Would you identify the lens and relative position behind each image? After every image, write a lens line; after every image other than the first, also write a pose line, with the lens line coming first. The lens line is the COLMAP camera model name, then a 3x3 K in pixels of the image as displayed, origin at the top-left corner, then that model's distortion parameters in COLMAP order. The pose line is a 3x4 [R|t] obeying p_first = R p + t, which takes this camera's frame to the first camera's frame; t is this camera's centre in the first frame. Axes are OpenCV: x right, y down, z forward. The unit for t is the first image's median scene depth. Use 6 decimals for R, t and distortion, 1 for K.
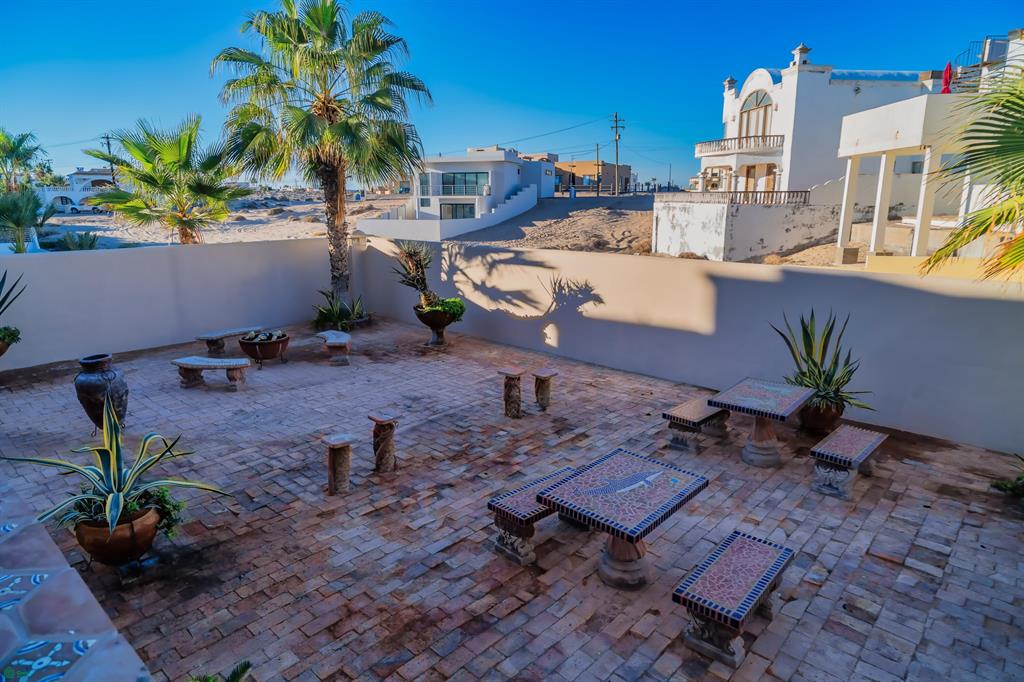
lens RADIAL K [[617.0, 0, 509.5], [0, 617.0, 337.7], [0, 0, 1]] dist [-0.004635, -0.002231]
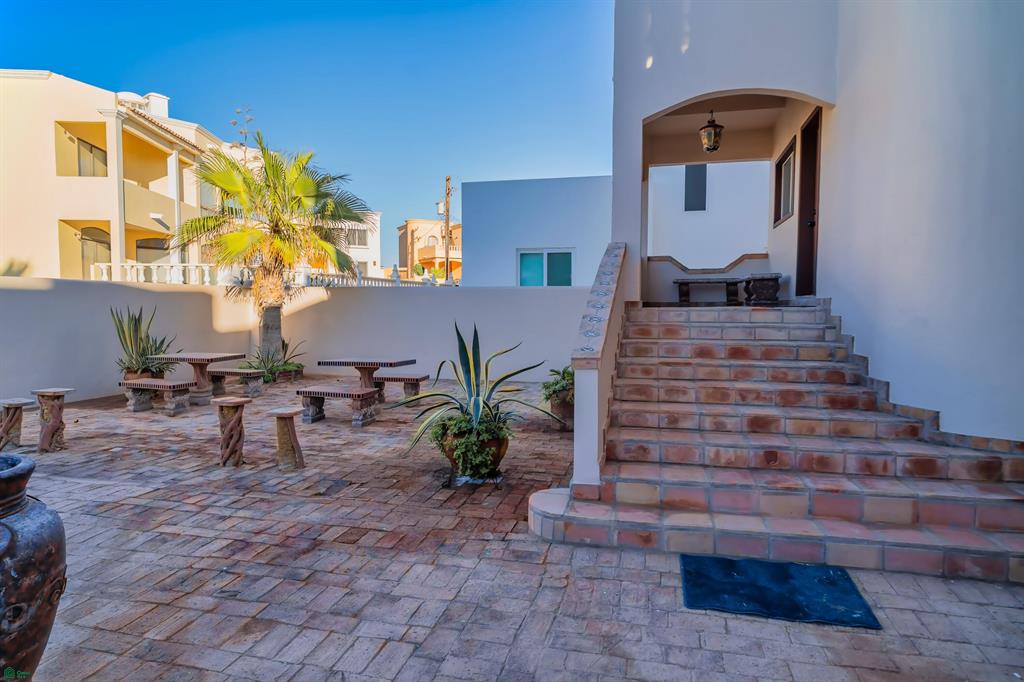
lens RADIAL K [[617.0, 0, 509.5], [0, 617.0, 337.7], [0, 0, 1]] dist [-0.004635, -0.002231]
pose [[-0.463049, -0.053292, 0.884729, -0.234676], [0.189913, 0.969042, 0.157767, -0.006220], [-0.865747, 0.241076, -0.438593, 0.199533]]
